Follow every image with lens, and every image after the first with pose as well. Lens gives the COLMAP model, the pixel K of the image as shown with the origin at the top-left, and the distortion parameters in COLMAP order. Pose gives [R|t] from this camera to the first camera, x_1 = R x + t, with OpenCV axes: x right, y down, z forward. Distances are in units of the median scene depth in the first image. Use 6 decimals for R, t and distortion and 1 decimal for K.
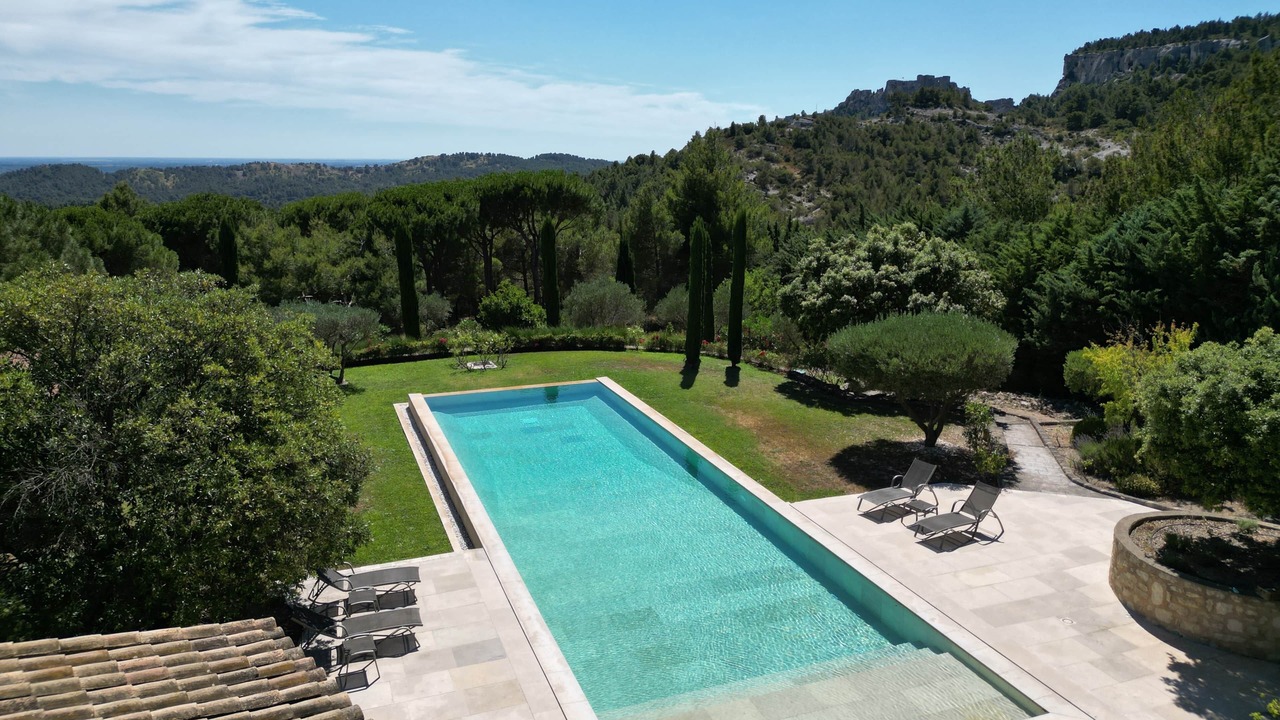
lens RADIAL K [[966.2, 0, 641.1], [0, 966.2, 302.2], [0, 0, 1]] dist [0.071365, -0.001232]
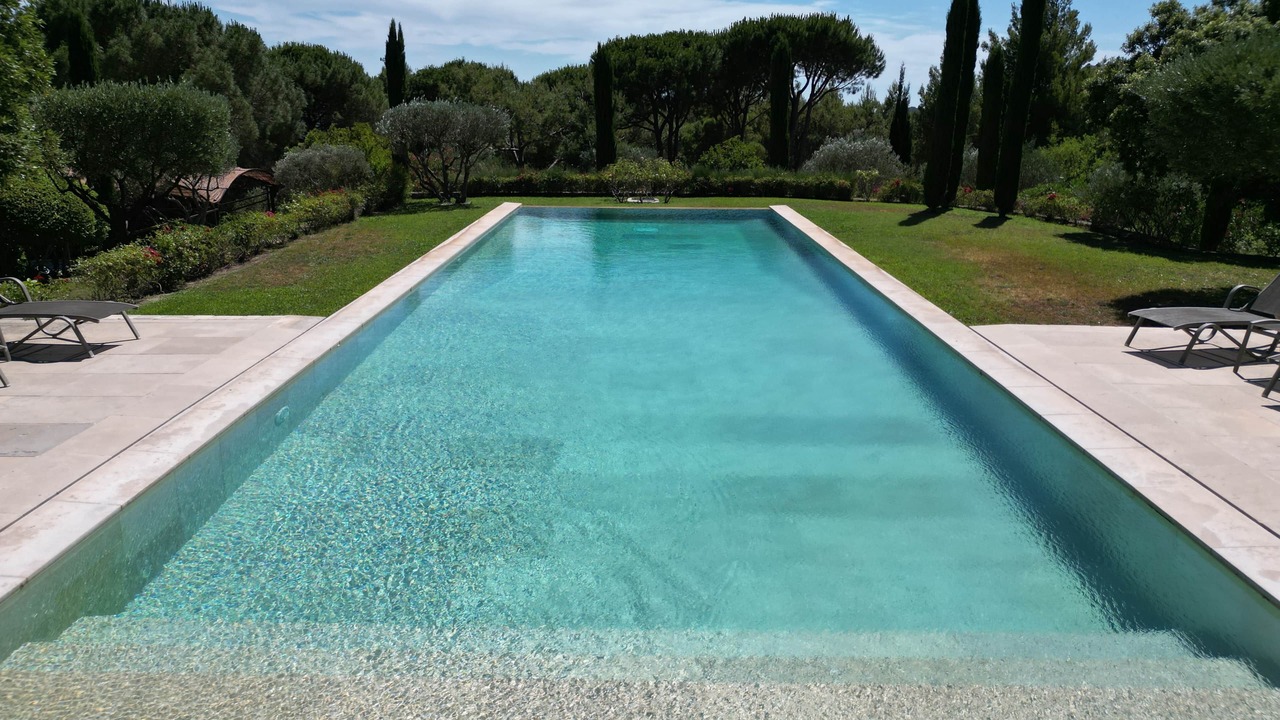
lens RADIAL K [[966.2, 0, 641.1], [0, 966.2, 302.2], [0, 0, 1]] dist [0.071365, -0.001232]
pose [[0.936810, 0.077728, -0.341093, 0.098628], [-0.064497, 0.996666, 0.049977, 0.109816], [0.343841, -0.024819, 0.938700, 0.298671]]
